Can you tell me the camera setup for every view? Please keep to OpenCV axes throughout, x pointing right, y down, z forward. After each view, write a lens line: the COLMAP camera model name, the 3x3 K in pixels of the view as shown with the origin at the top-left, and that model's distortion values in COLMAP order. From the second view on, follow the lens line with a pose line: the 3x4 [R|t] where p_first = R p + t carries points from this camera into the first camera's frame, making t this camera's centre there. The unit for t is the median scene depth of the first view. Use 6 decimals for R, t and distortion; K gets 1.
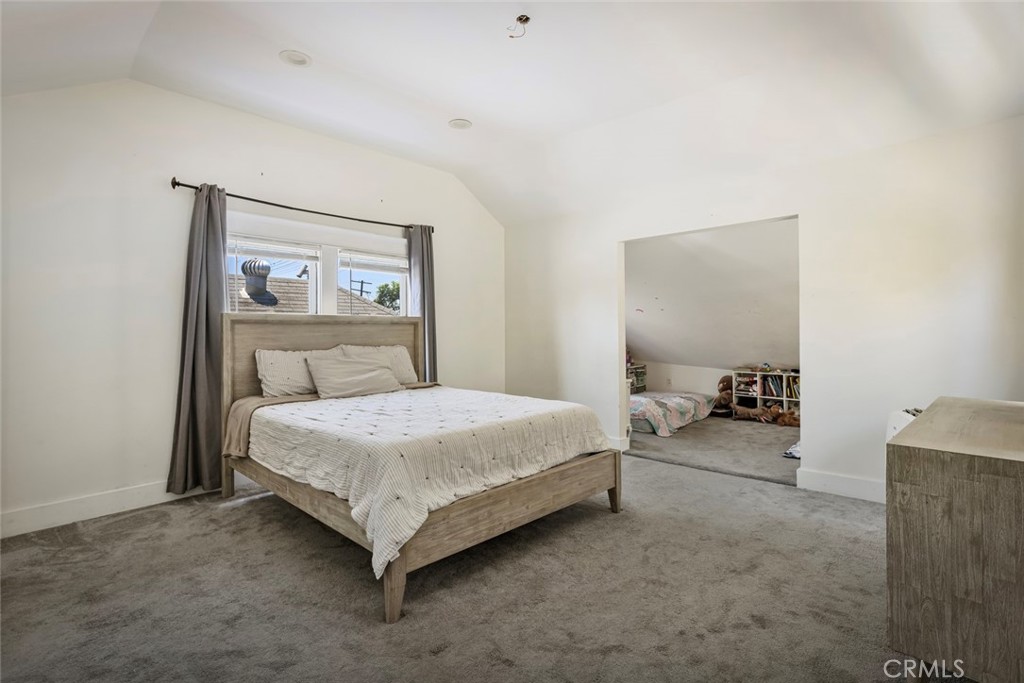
lens RADIAL K [[470.7, 0, 524.9], [0, 470.7, 333.4], [0, 0, 1]] dist [0.004162, 0.000512]
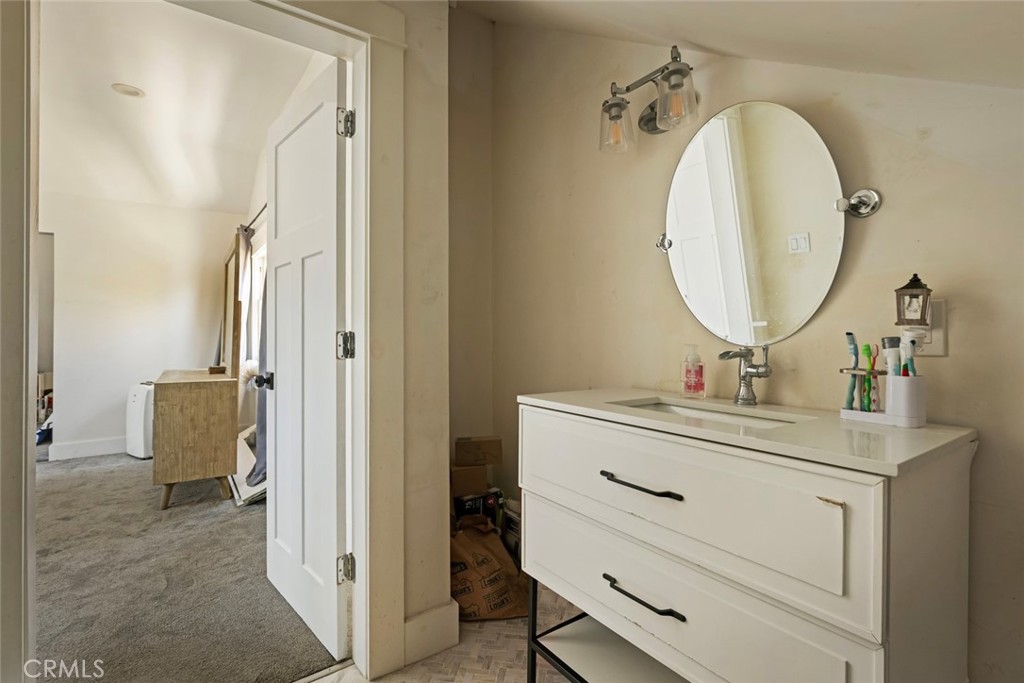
lens RADIAL K [[481.4, 0, 514.5], [0, 481.4, 333.9], [0, 0, 1]] dist [0.004457, 0.000183]
pose [[0.177040, 0.013762, 0.984108, -0.316561], [-0.003895, 0.999904, -0.013282, 0.013939], [-0.984196, -0.001482, 0.177076, -0.279847]]
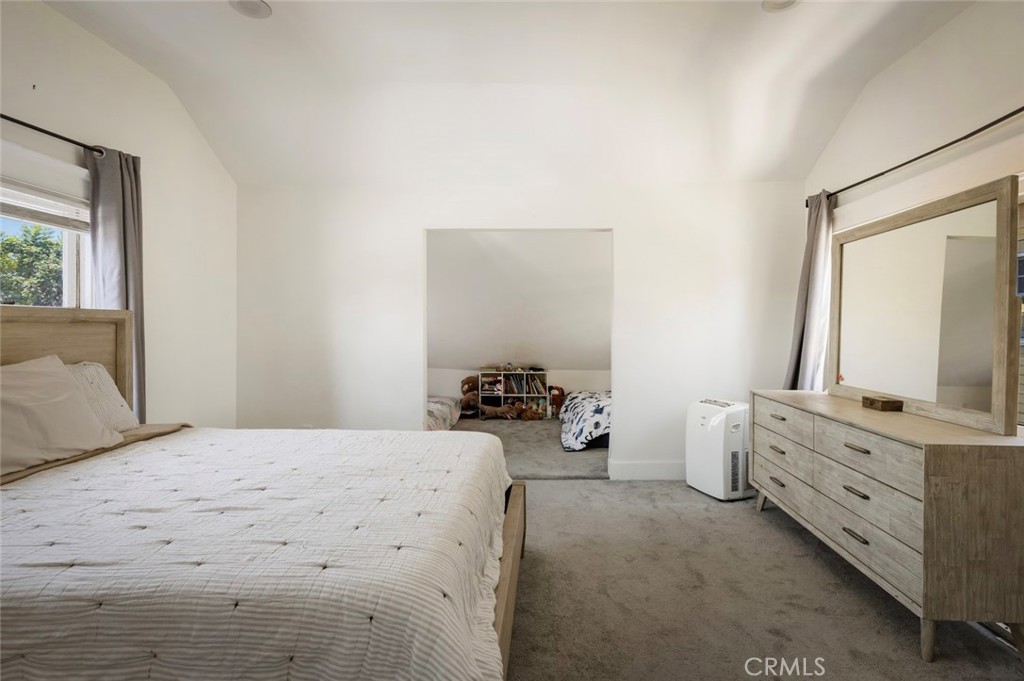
lens RADIAL K [[476.4, 0, 522.3], [0, 476.4, 329.7], [0, 0, 1]] dist [-0.001585, -0.000142]
pose [[0.755399, 0.005737, 0.655239, -0.241144], [-0.005487, 0.999982, -0.002429, -0.012927], [-0.655242, -0.001760, 0.755417, 0.246633]]
